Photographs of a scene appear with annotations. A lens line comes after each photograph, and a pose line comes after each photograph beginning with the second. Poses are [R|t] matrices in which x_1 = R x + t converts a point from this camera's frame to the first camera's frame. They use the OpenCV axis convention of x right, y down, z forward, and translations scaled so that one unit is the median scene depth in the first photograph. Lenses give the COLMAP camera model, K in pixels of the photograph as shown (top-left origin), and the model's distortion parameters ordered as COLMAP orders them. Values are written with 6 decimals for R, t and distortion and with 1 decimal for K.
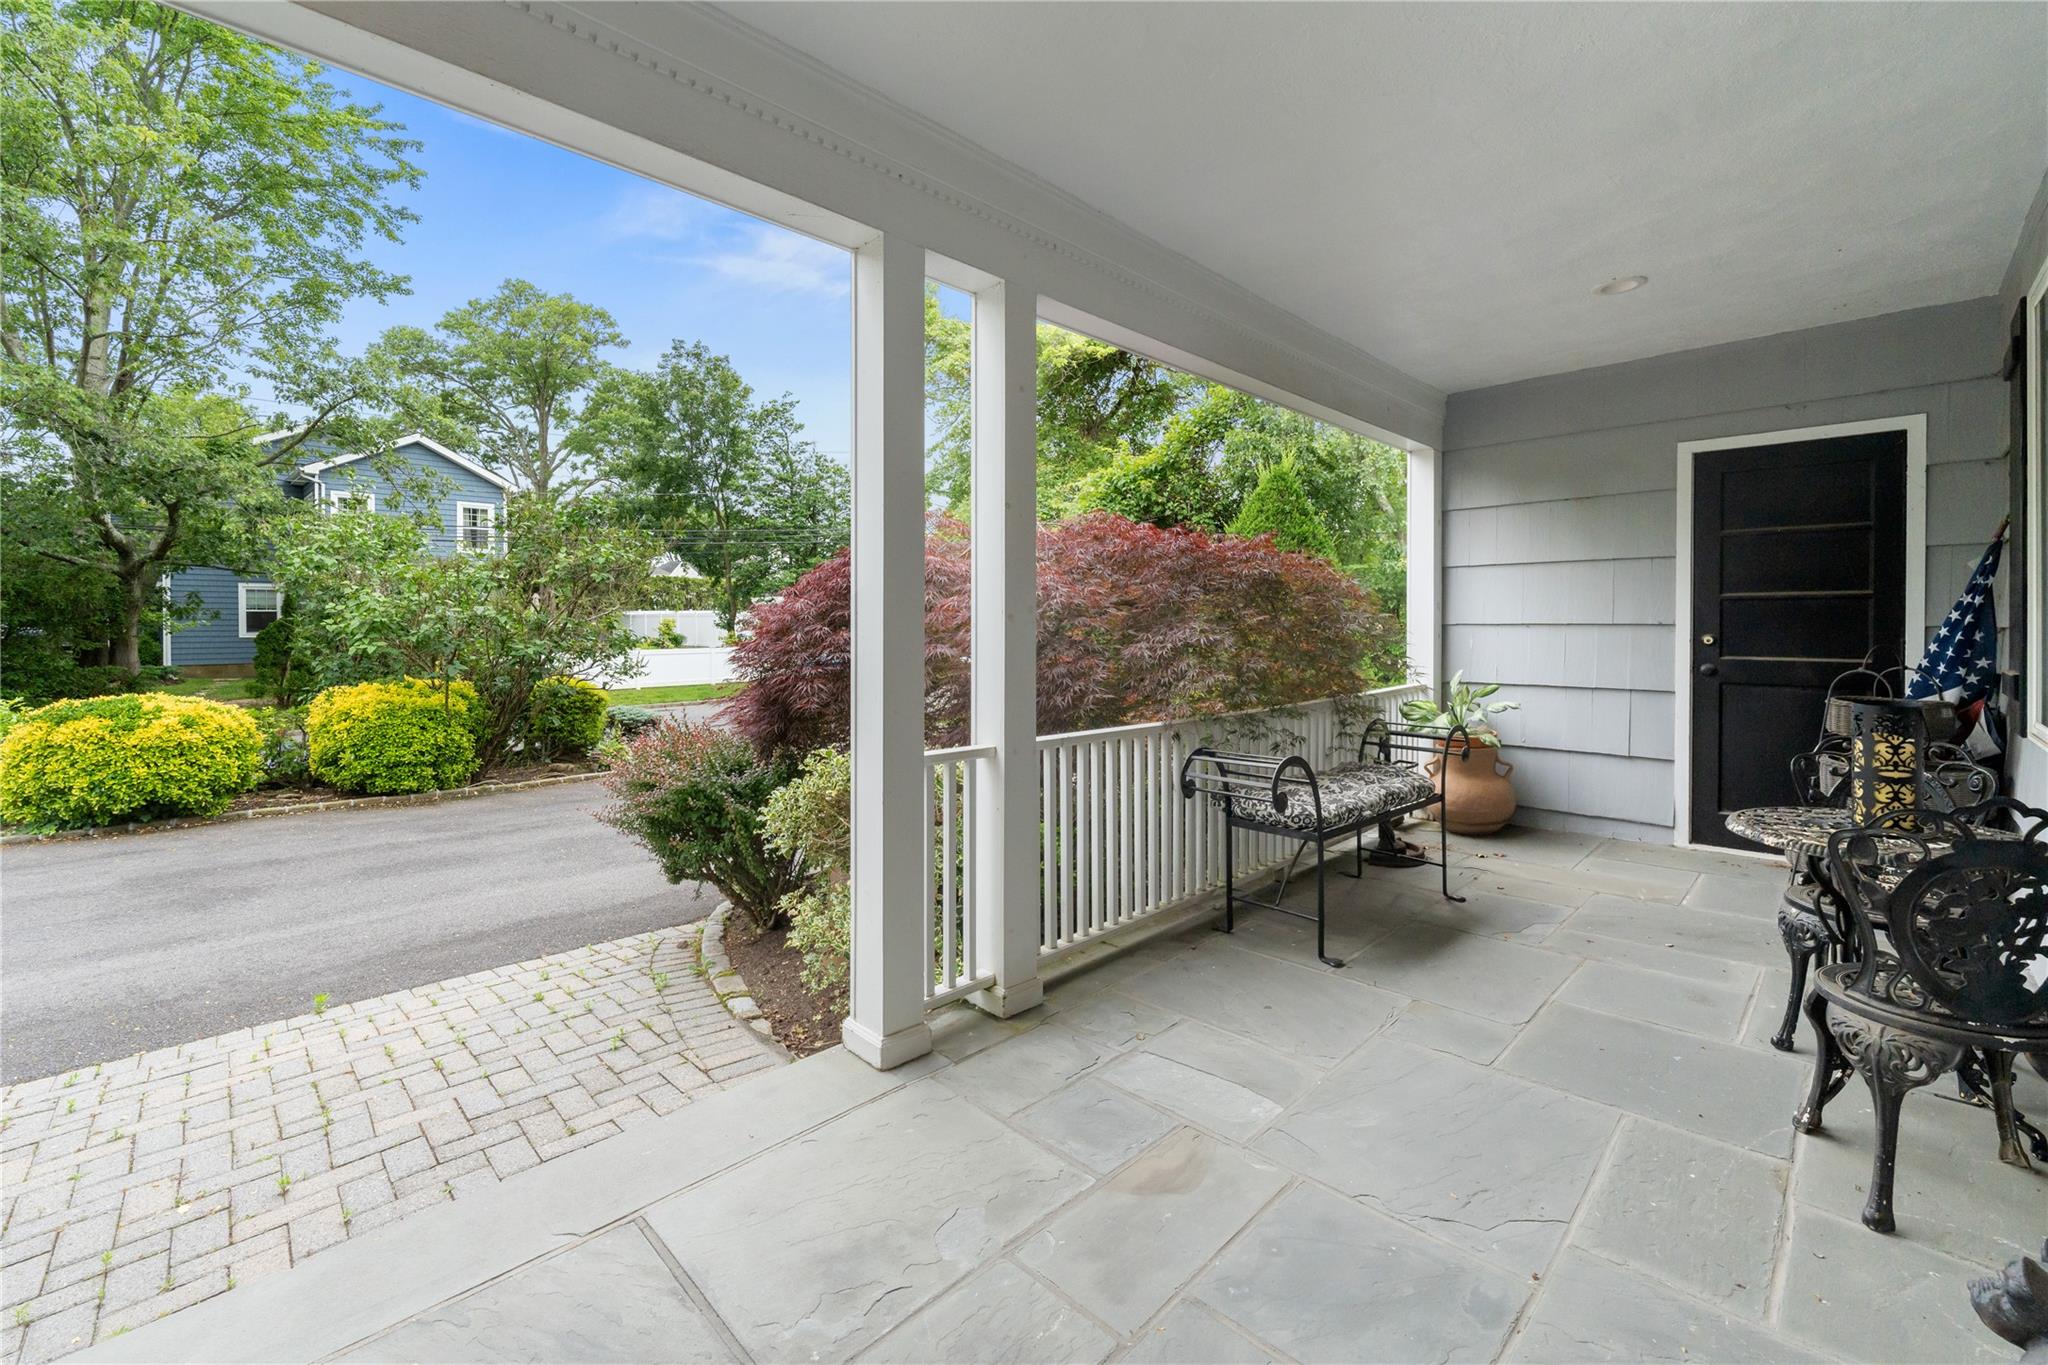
lens RADIAL K [[837.9, 0, 1018.4], [0, 837.9, 627.8], [0, 0, 1]] dist [-0.000097, -0.000650]
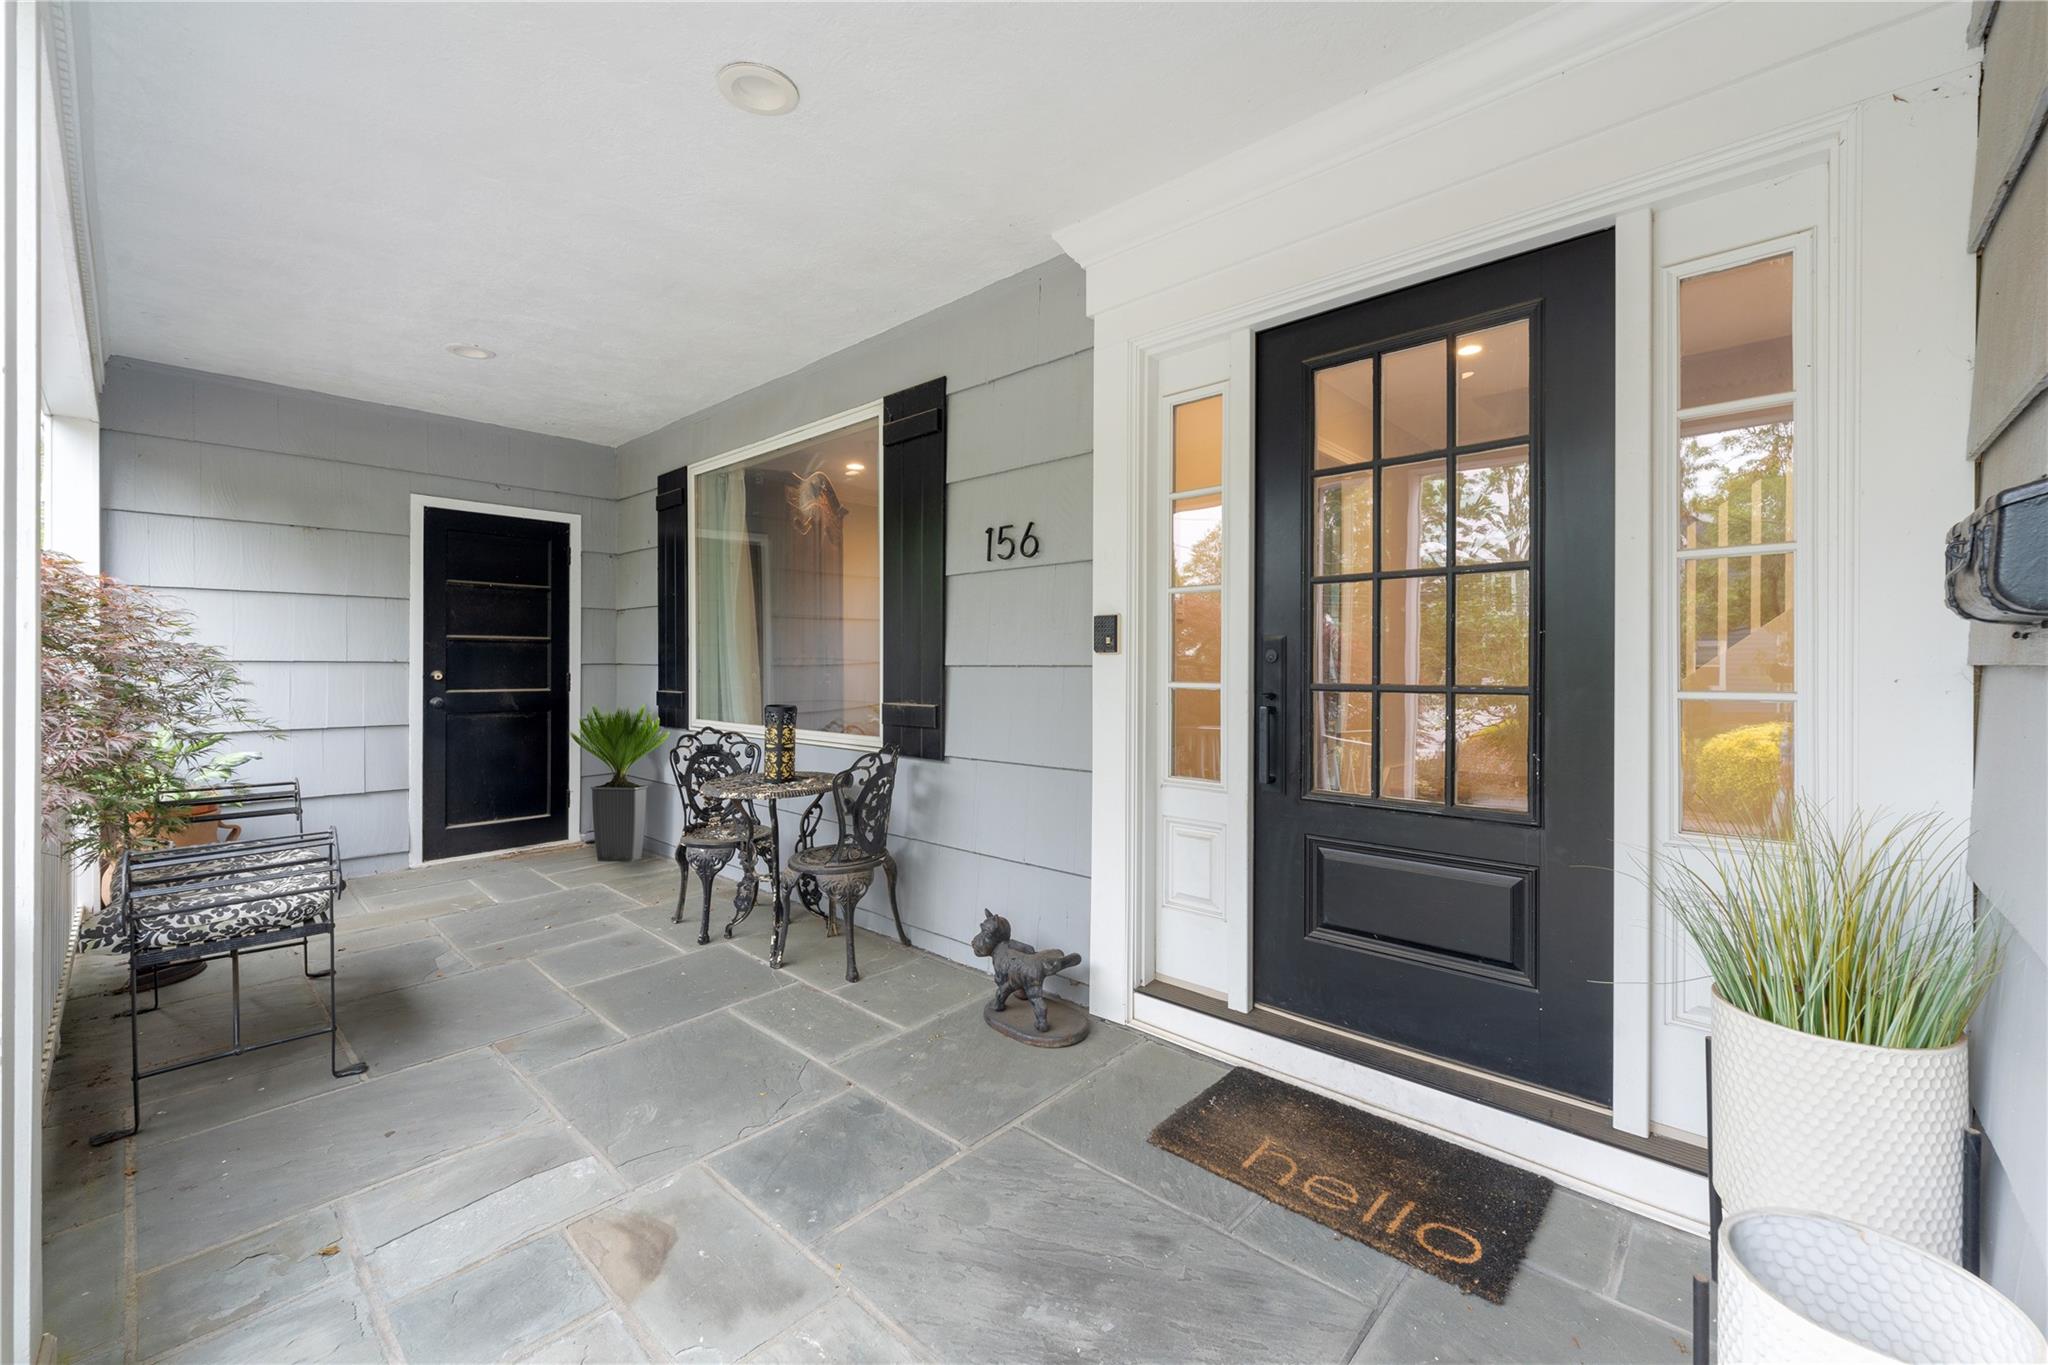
lens RADIAL K [[837.9, 0, 1023.1], [0, 837.9, 671.5], [0, 0, 1]] dist [-0.000097, -0.000650]
pose [[-0.042444, -0.006850, 0.999075, -0.420586], [0.005235, 0.999961, 0.007079, 0.005587], [-0.999085, 0.005531, -0.042407, 0.338472]]
